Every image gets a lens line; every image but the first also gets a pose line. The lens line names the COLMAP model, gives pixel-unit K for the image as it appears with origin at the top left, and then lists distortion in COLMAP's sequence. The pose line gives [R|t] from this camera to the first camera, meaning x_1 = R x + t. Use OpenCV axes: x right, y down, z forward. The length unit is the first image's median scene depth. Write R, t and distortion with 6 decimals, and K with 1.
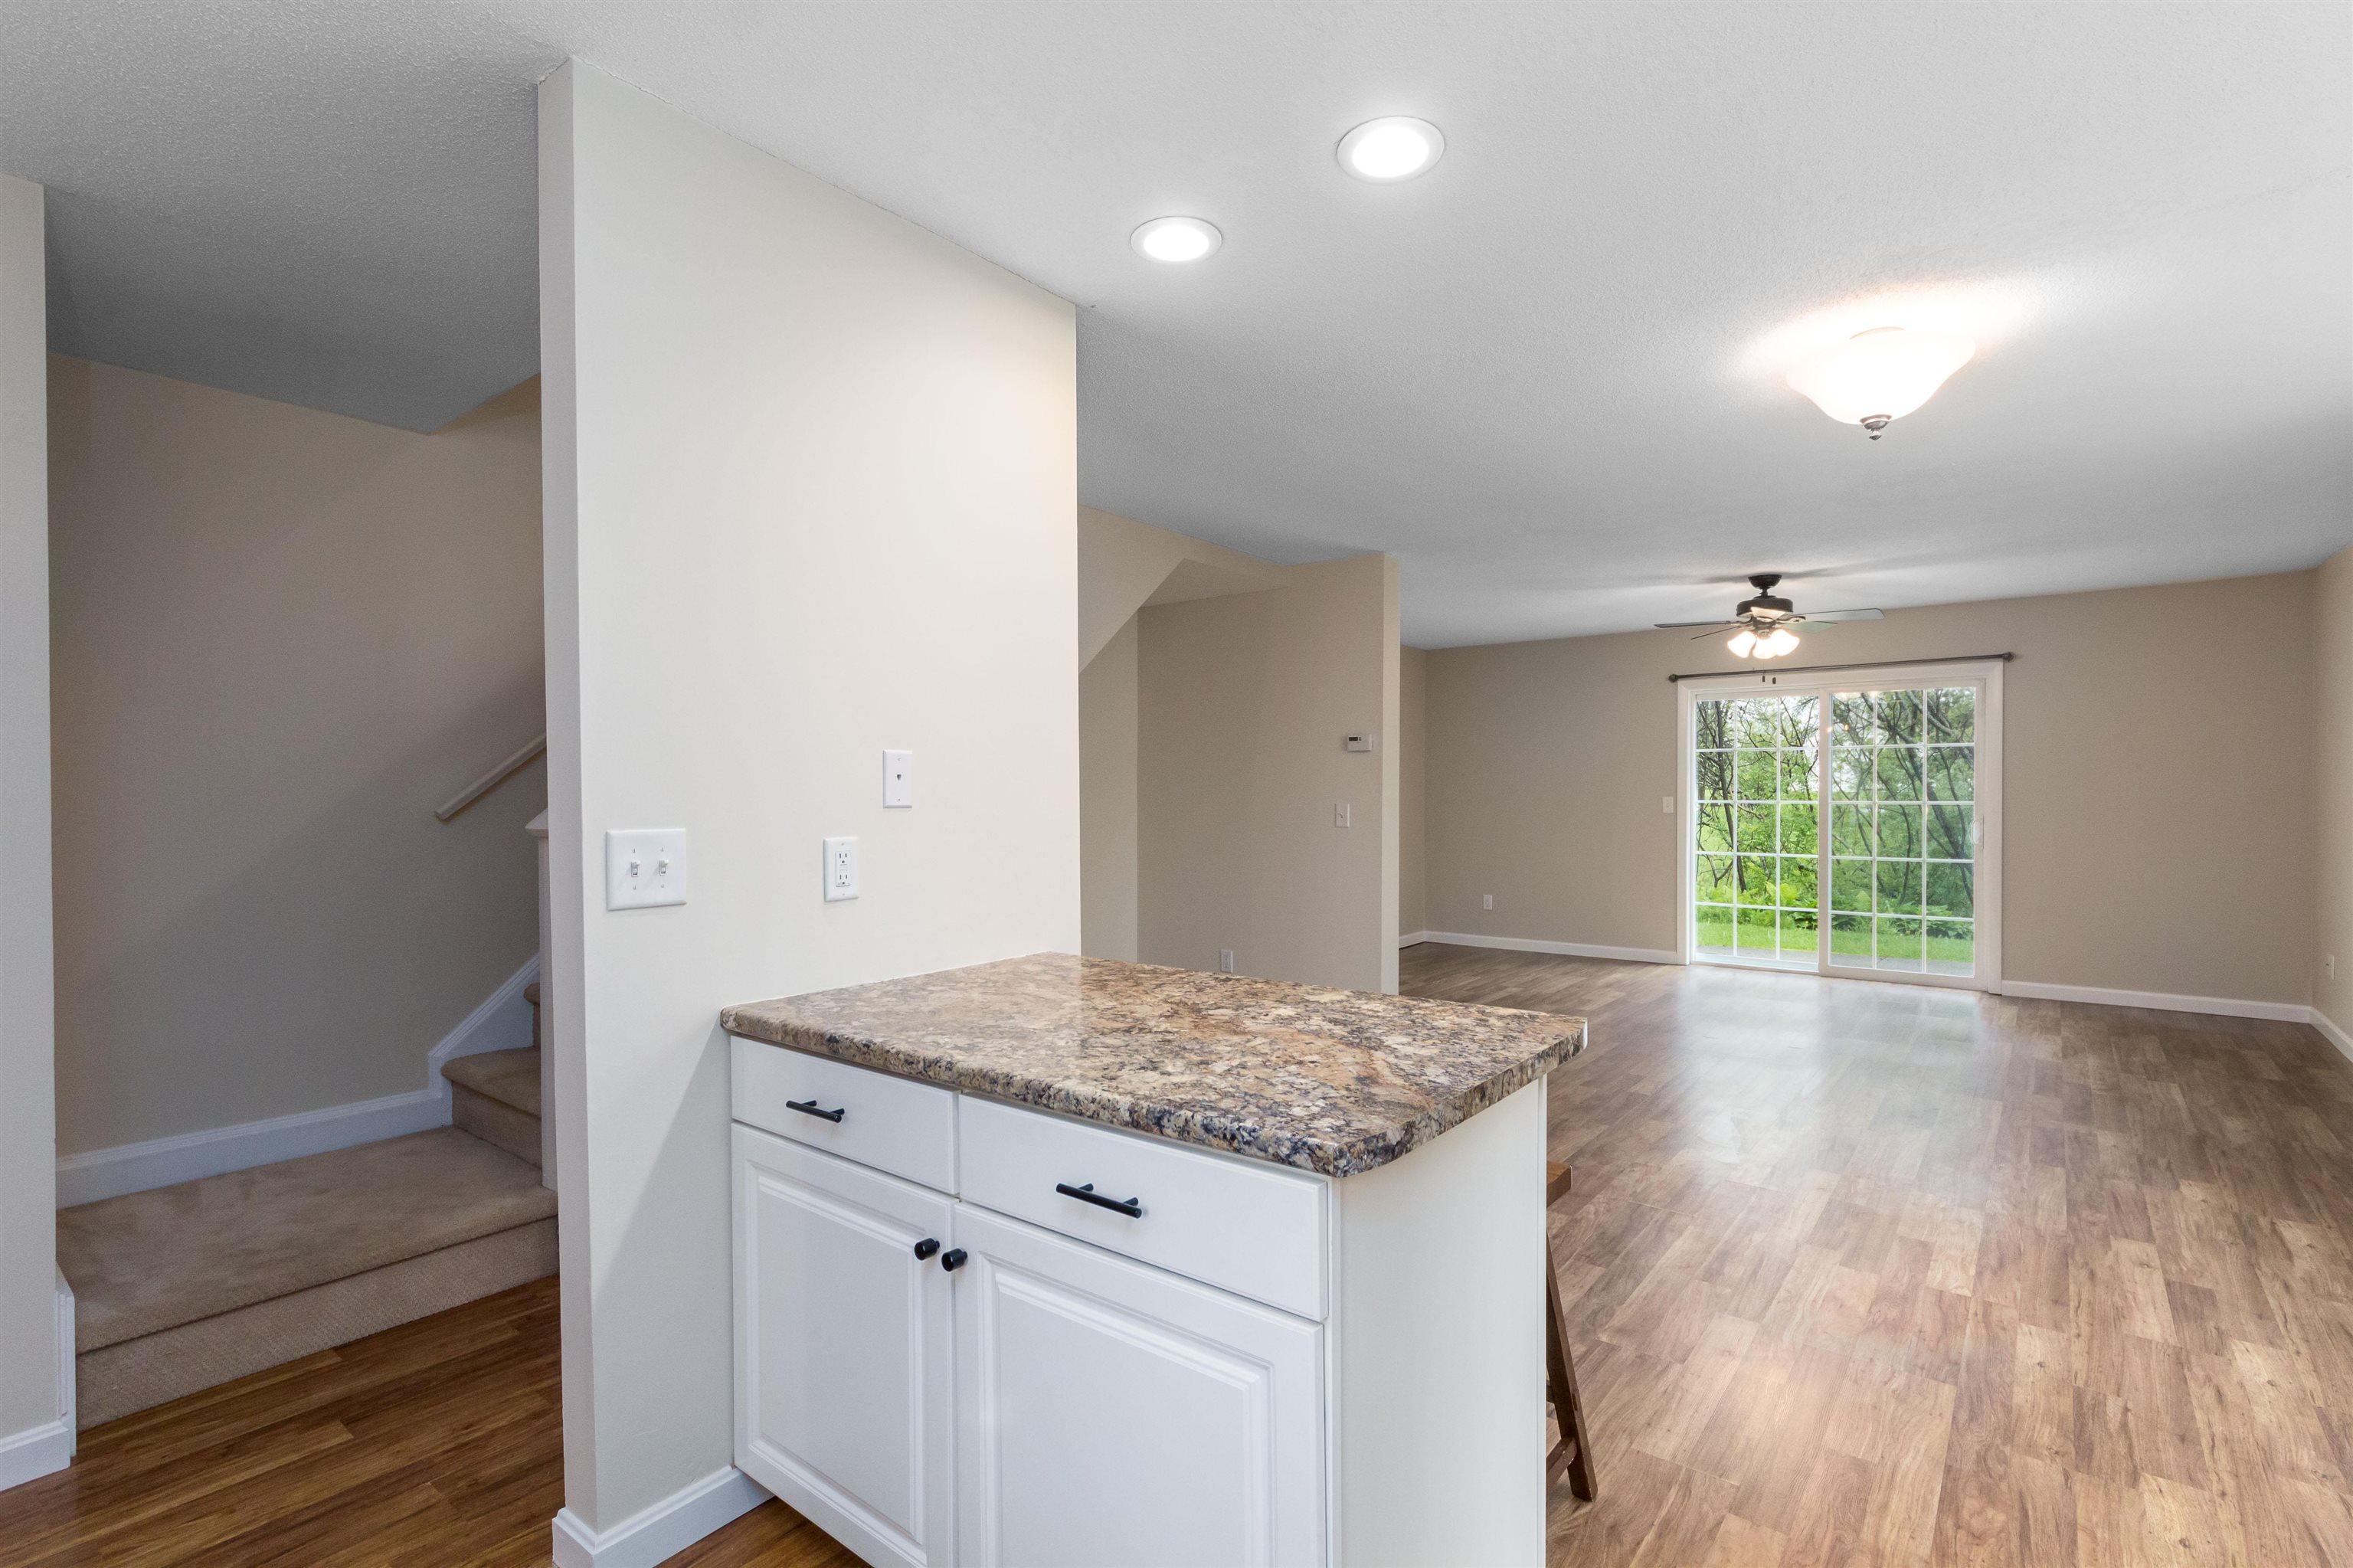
lens RADIAL K [[1082.2, 0, 1176.5], [0, 1082.2, 784.0], [0, 0, 1]] dist [-0.001098, -0.000312]
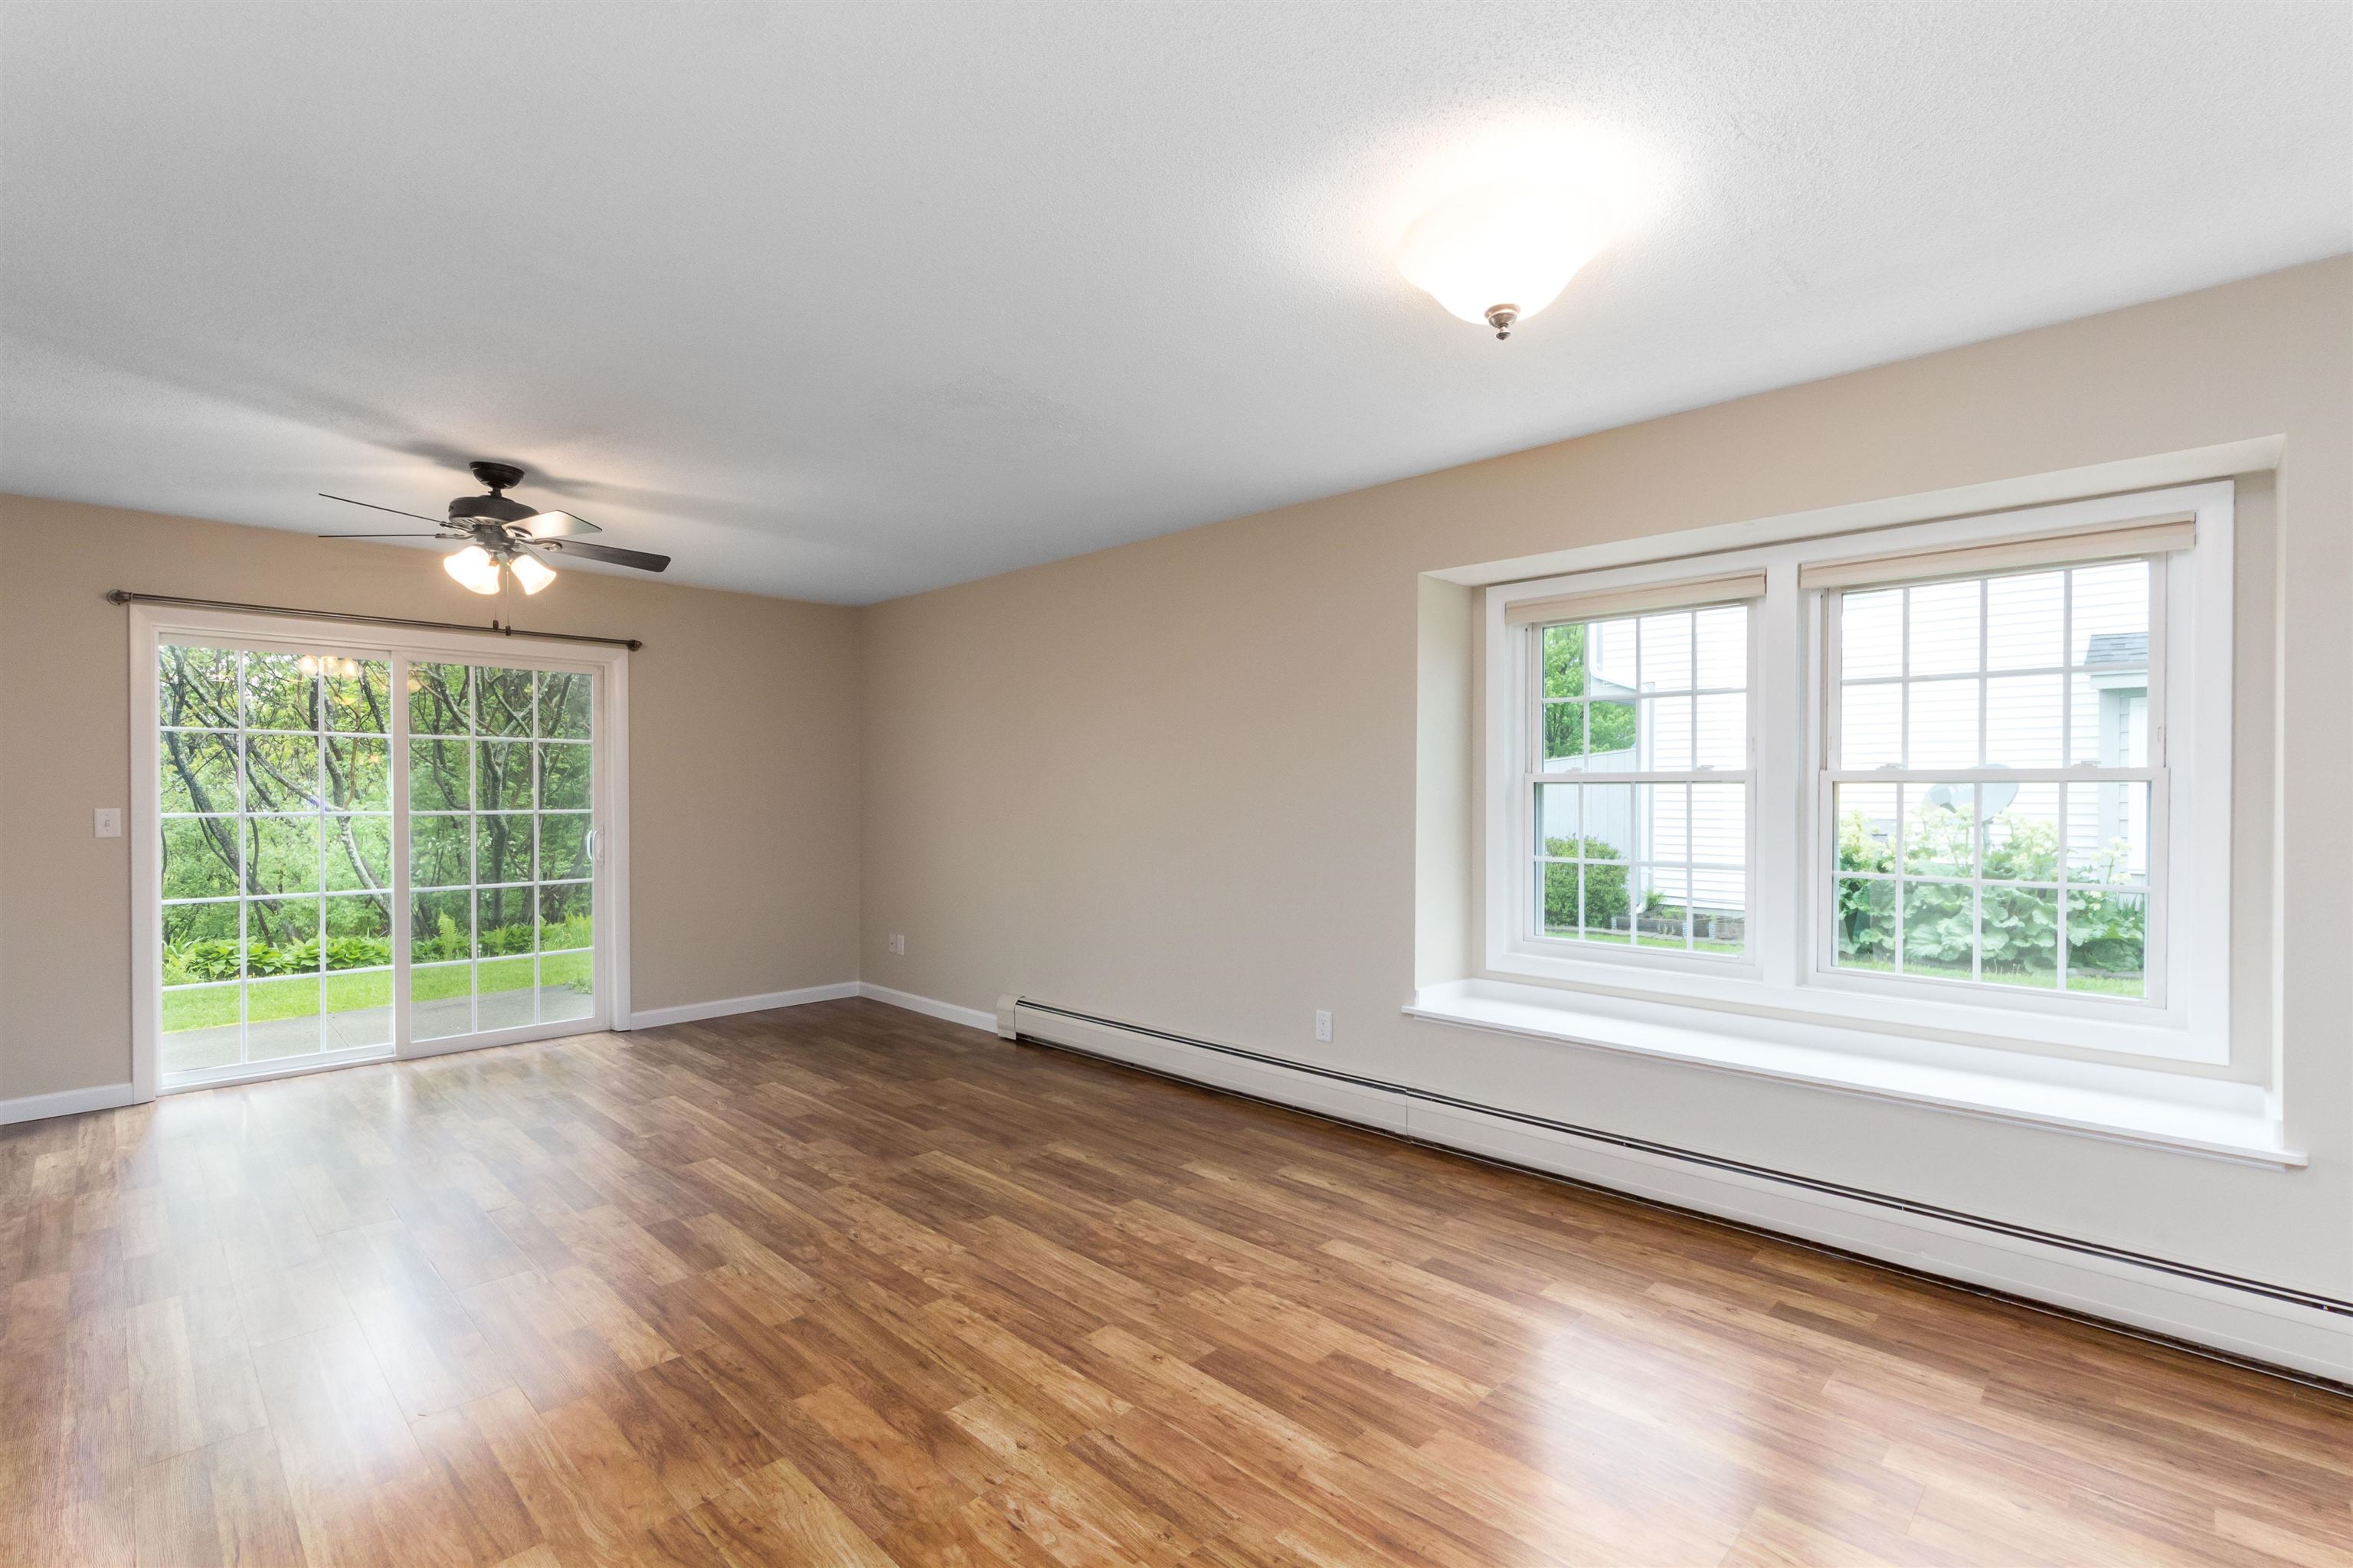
lens RADIAL K [[1057.5, 0, 1176.5], [0, 1057.5, 784.0], [0, 0, 1]] dist [0.003880, 0.000391]
pose [[0.089183, 0.012701, 0.995934, -0.055095], [-0.004583, 0.999913, -0.012342, 0.004929], [-0.996005, -0.003463, 0.089234, 0.533453]]
